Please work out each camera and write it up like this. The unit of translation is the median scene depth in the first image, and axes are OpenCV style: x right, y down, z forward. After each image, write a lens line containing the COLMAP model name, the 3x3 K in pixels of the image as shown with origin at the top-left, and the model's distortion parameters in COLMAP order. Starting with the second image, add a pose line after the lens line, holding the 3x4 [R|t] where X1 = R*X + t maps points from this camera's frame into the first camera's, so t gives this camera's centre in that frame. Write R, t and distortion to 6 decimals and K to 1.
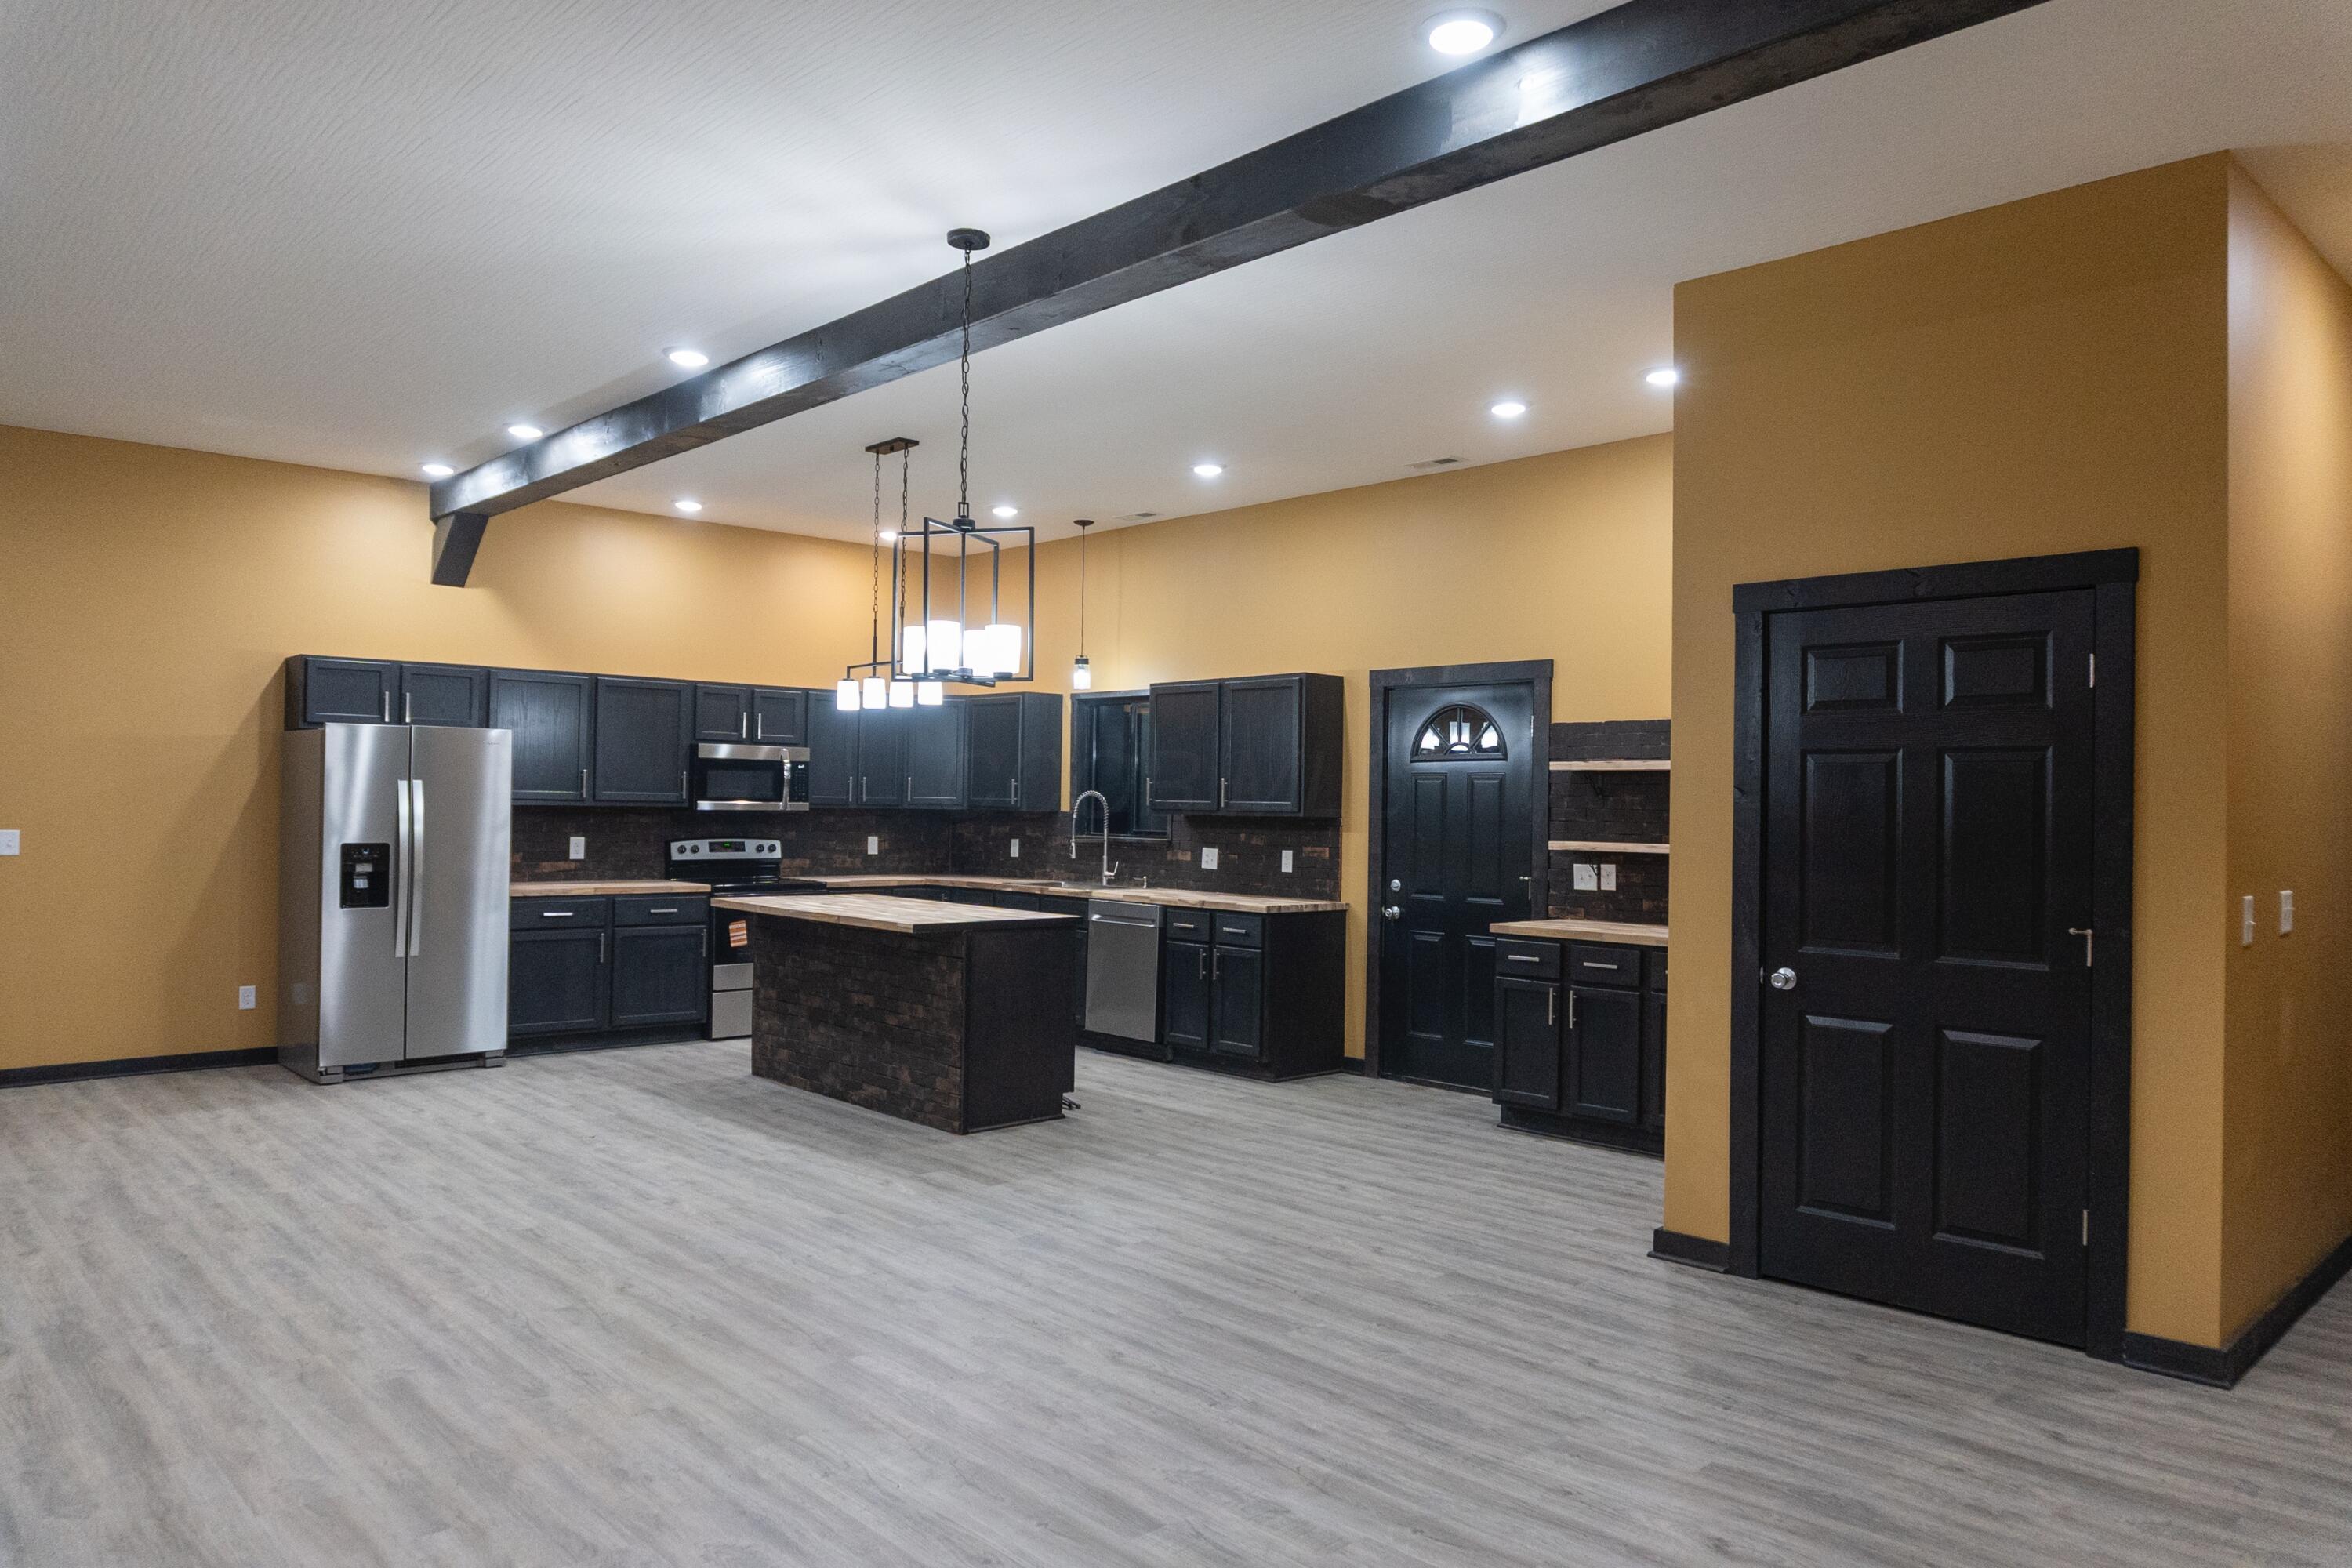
lens RADIAL K [[1570.7, 0, 1175.3], [0, 1570.7, 795.7], [0, 0, 1]] dist [-0.019078, -0.007662]
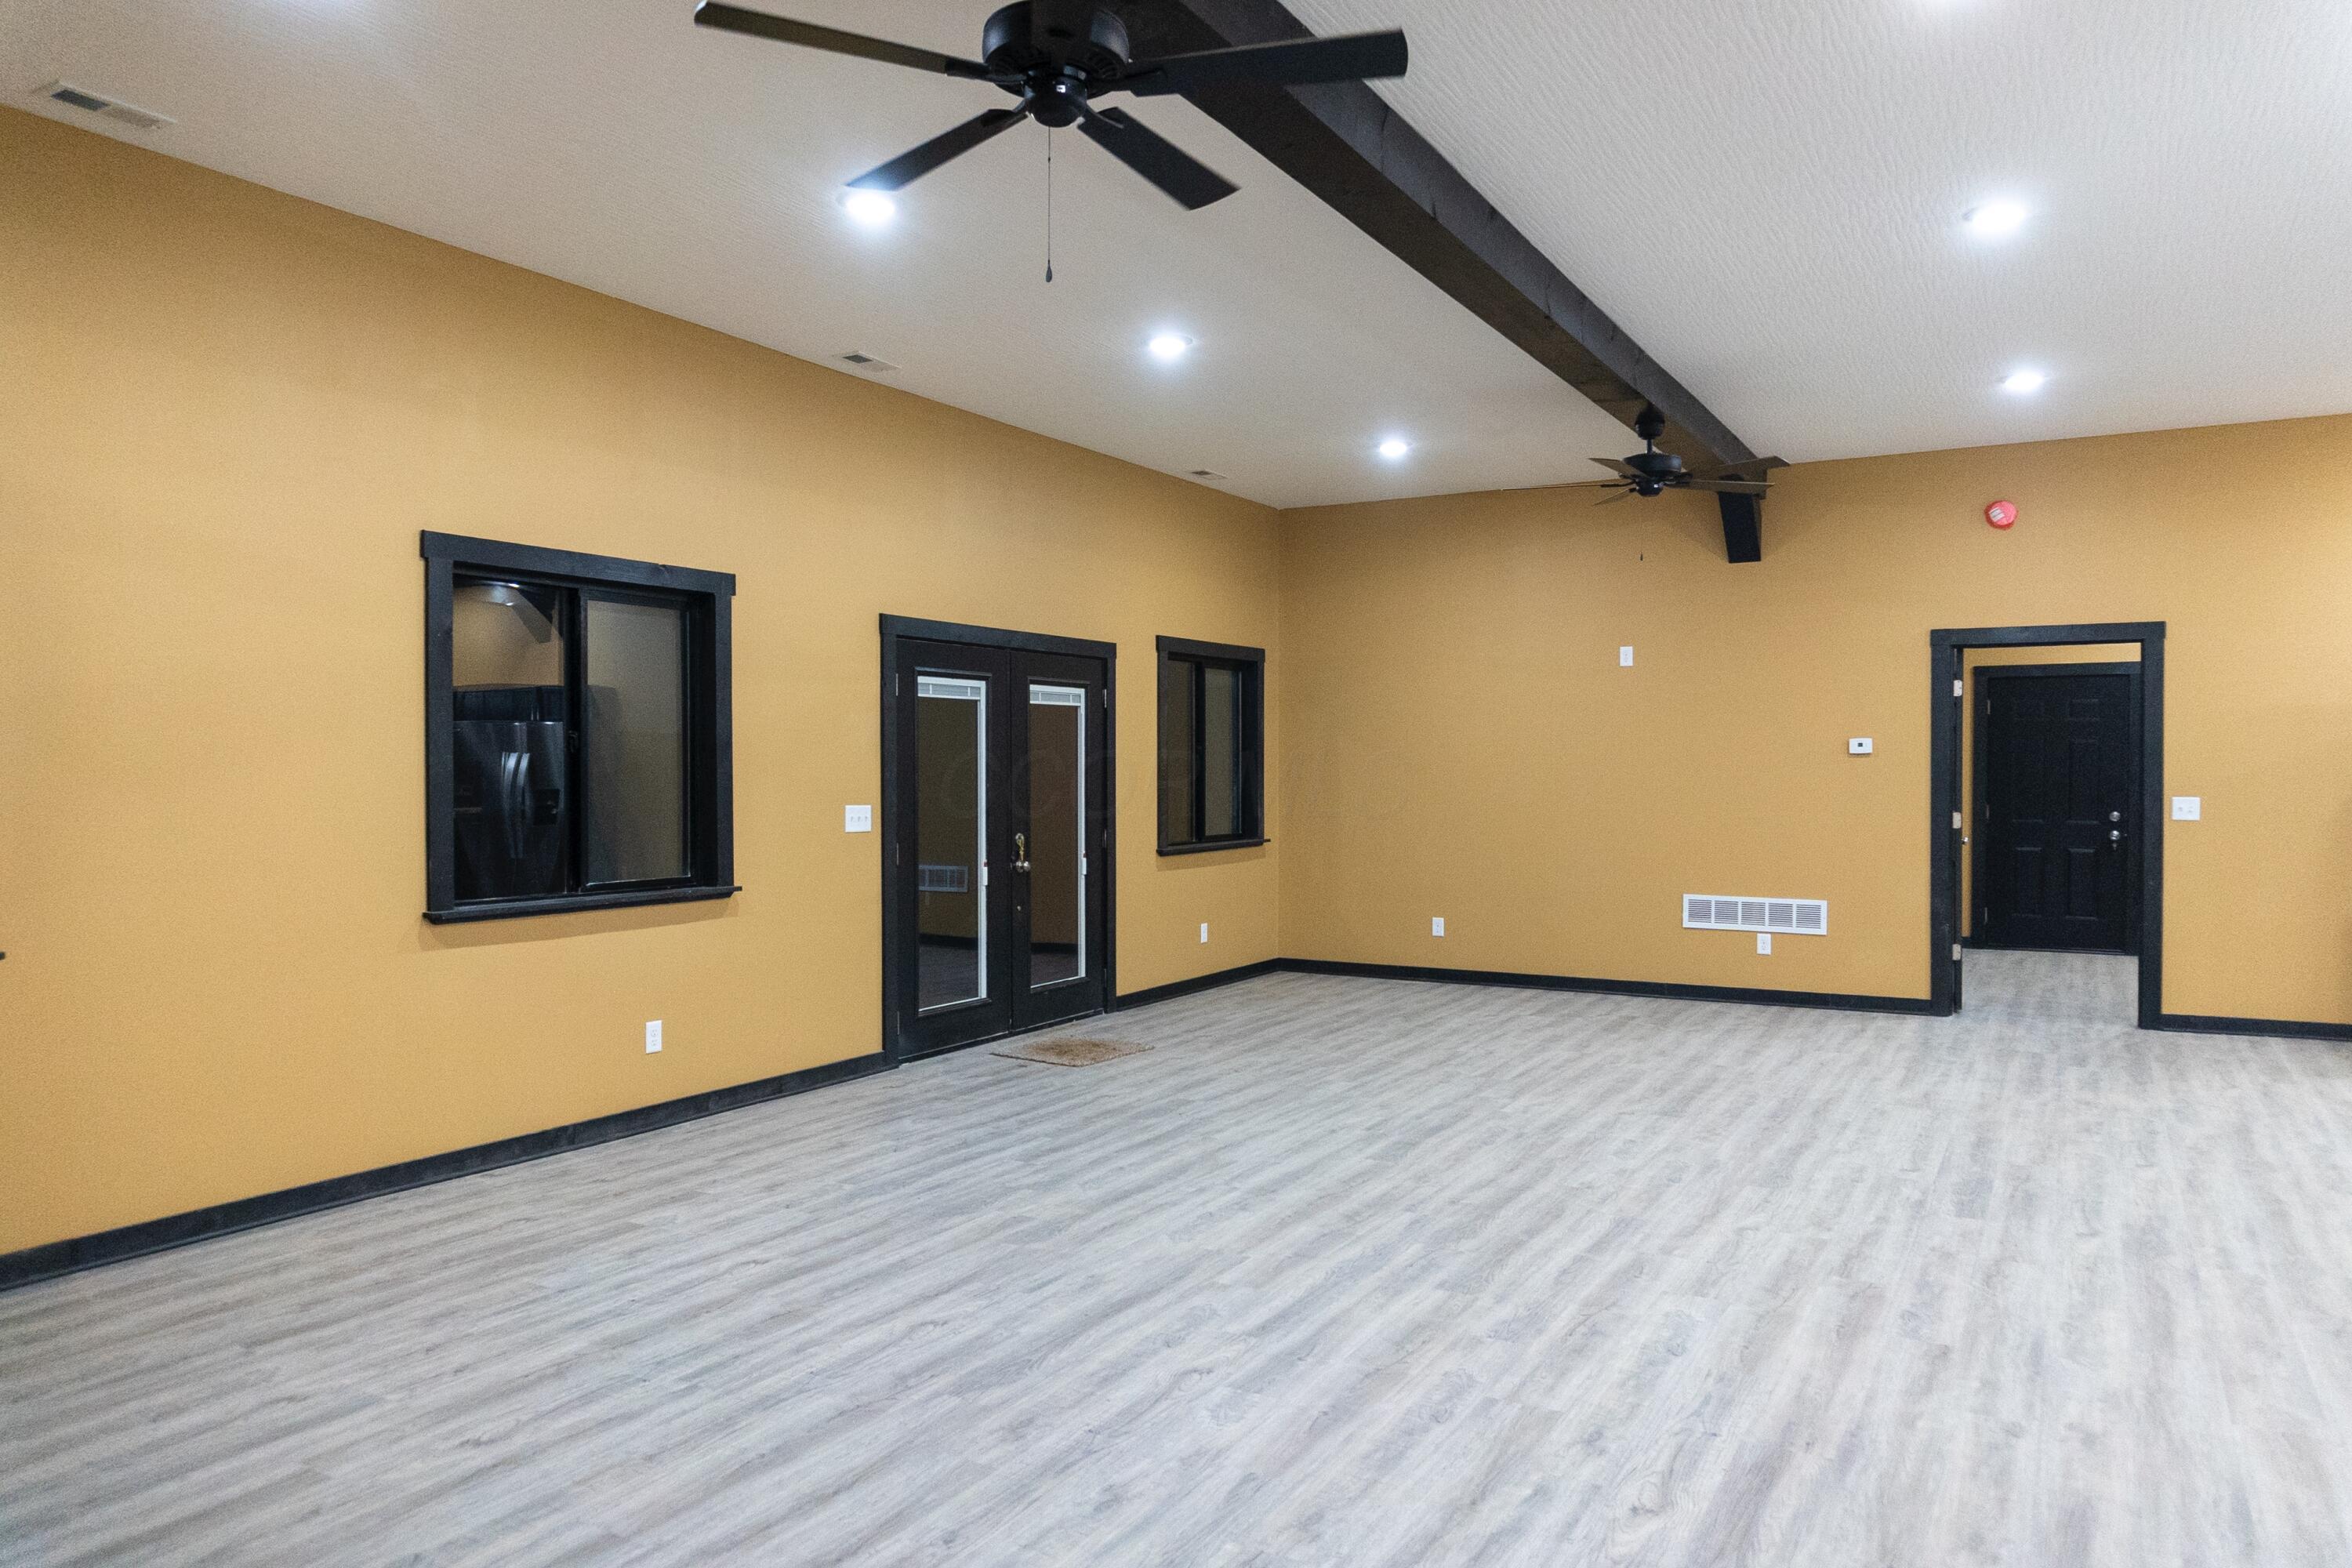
lens RADIAL K [[1570.7, 0, 1183.1], [0, 1570.7, 783.3], [0, 0, 1]] dist [-0.019078, -0.007662]
pose [[0.291078, -0.003651, -0.956692, 0.124150], [0.006657, 0.999976, -0.001791, 0.013083], [0.956676, -0.005847, 0.291096, 0.002756]]
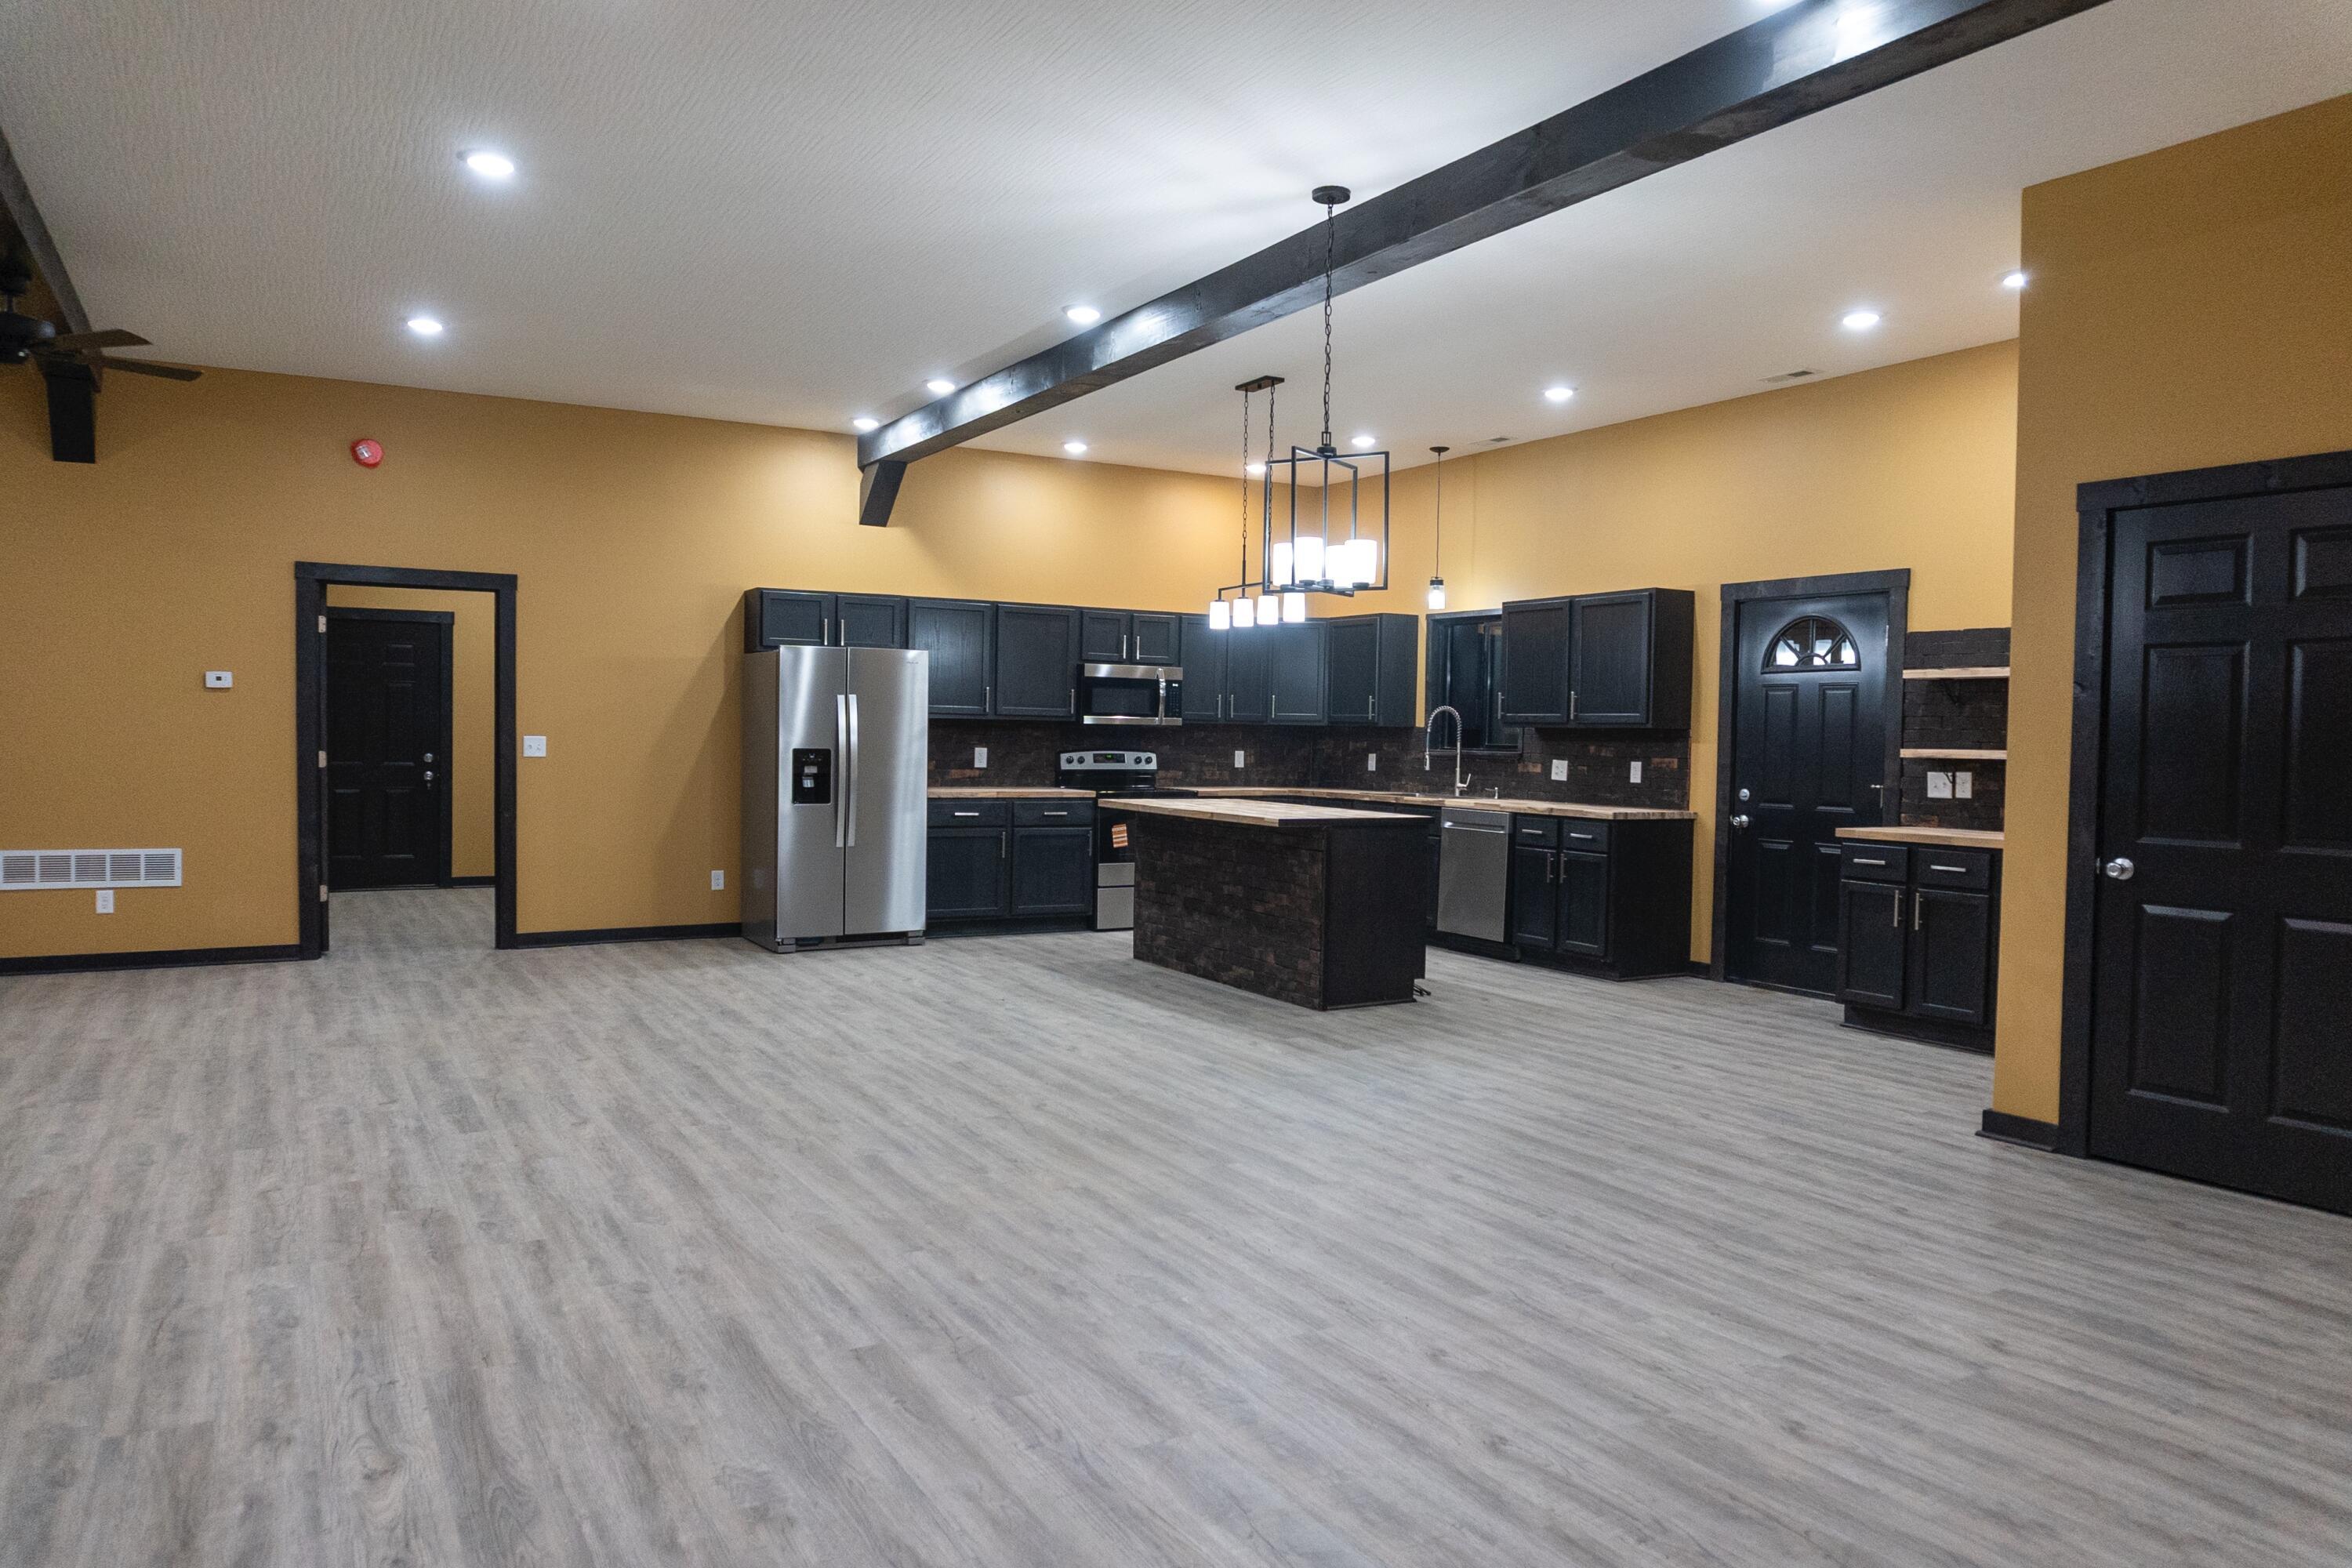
lens RADIAL K [[1570.7, 0, 1175.8], [0, 1570.7, 790.0], [0, 0, 1]] dist [-0.019078, -0.007662]
pose [[0.974428, 0.009495, -0.224500, 0.013201], [-0.001138, 0.999302, 0.037326, 0.024817], [0.224698, -0.036117, 0.973759, -0.114868]]
